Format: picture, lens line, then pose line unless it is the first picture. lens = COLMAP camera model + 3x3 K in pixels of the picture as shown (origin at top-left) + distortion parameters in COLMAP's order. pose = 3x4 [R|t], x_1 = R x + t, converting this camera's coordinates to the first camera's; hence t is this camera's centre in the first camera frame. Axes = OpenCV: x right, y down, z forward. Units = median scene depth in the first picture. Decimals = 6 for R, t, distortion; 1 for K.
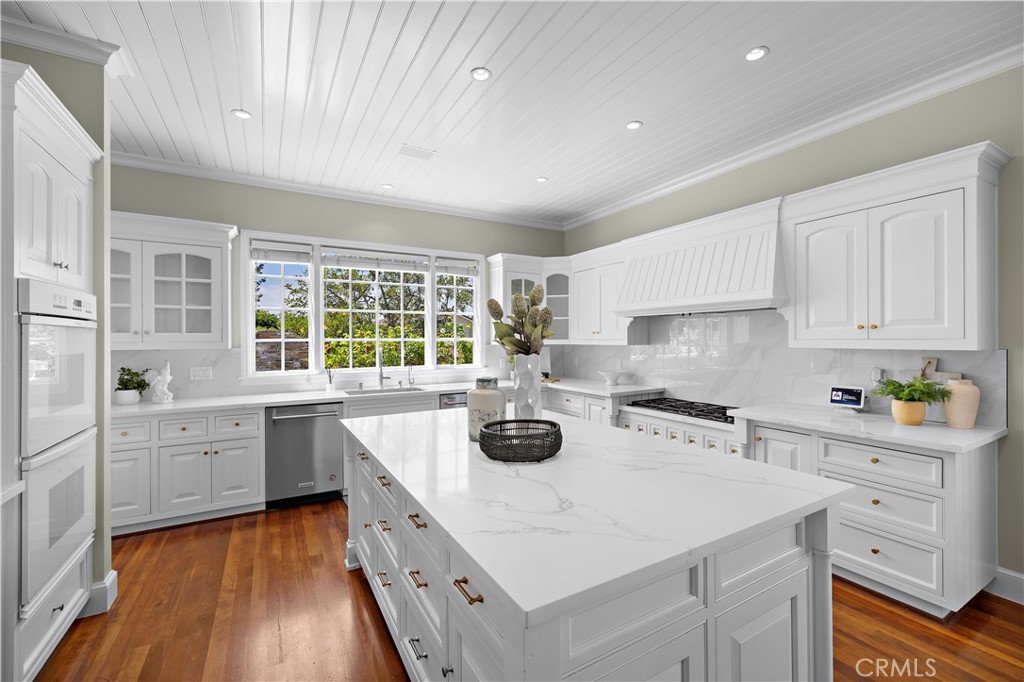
lens RADIAL K [[433.0, 0, 512.4], [0, 433.0, 339.4], [0, 0, 1]] dist [0.000054, -0.000479]
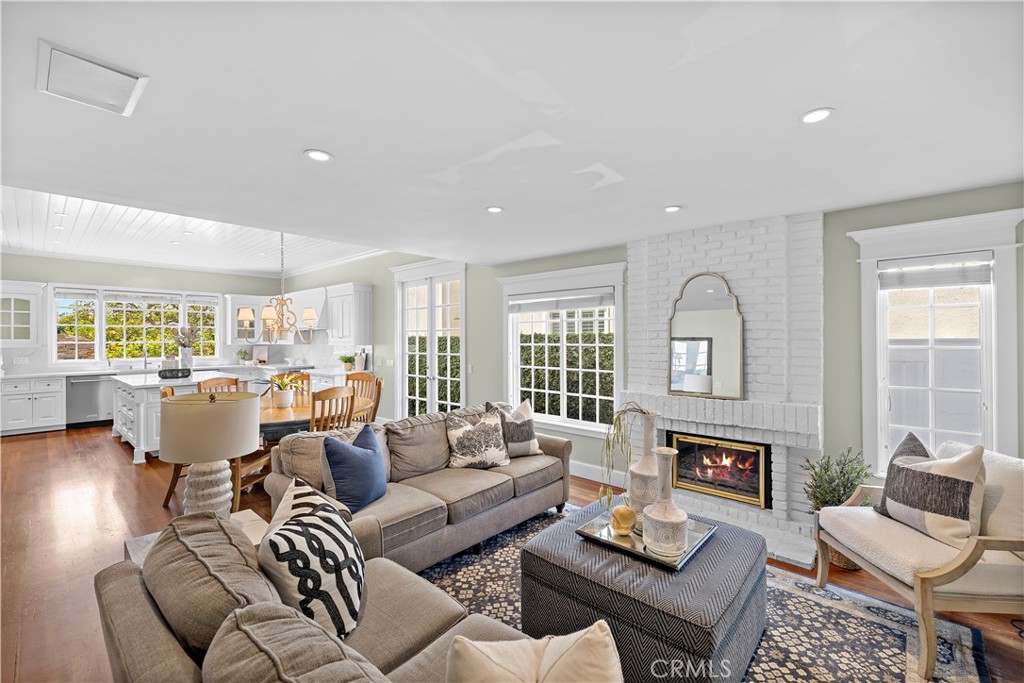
lens RADIAL K [[433.0, 0, 514.0], [0, 433.0, 340.4], [0, 0, 1]] dist [0.000054, -0.000479]
pose [[0.949091, 0.001630, 0.314998, 0.699903], [-0.001630, 0.999999, -0.000262, -0.011017], [-0.314998, -0.000265, 0.949092, -1.422490]]
